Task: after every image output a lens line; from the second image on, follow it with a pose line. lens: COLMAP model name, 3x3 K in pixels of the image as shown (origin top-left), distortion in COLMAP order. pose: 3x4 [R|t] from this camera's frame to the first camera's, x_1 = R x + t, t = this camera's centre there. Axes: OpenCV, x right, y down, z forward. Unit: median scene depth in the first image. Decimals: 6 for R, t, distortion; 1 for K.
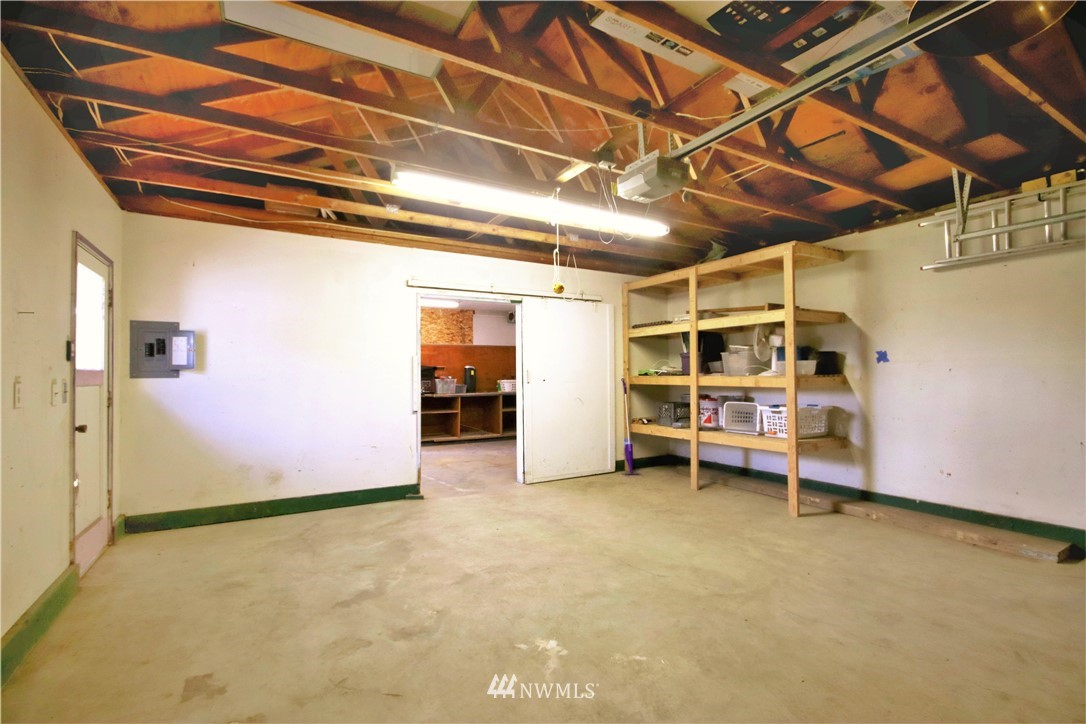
lens RADIAL K [[502.0, 0, 549.6], [0, 502.0, 364.1], [0, 0, 1]] dist [0.001502, -0.007010]
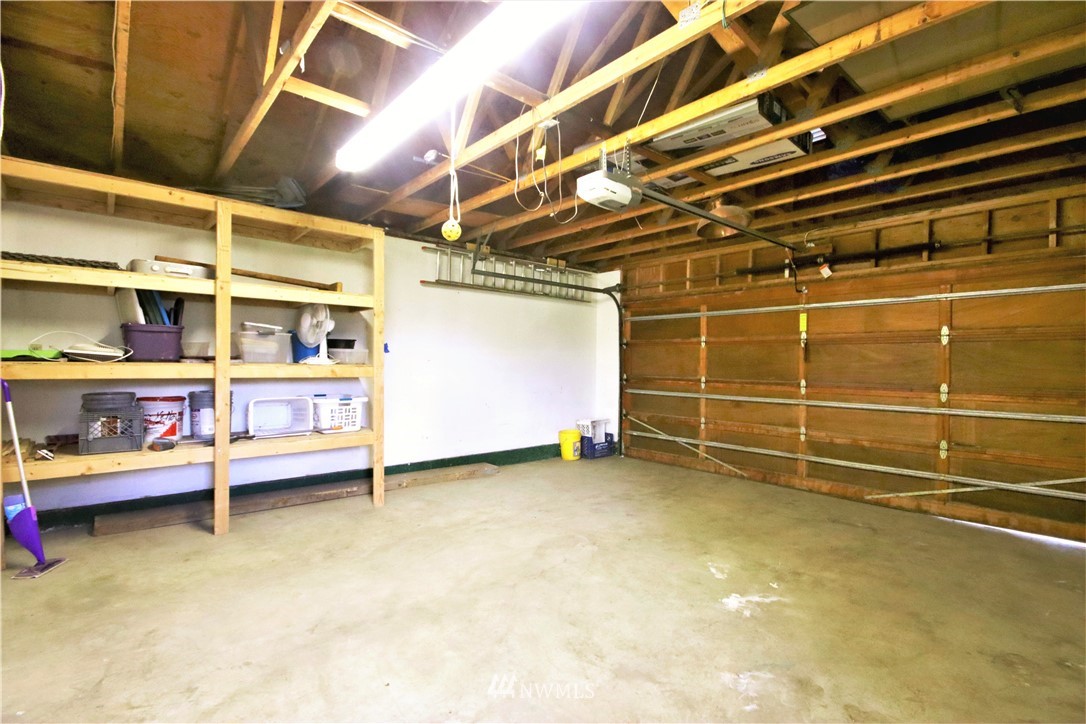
lens RADIAL K [[502.0, 0, 554.1], [0, 502.0, 362.4], [0, 0, 1]] dist [0.001502, -0.007010]
pose [[-0.193906, 0.002867, 0.981016, -0.732547], [-0.035757, 0.999311, -0.009988, 0.021153], [-0.980368, -0.037015, -0.193670, 1.136358]]
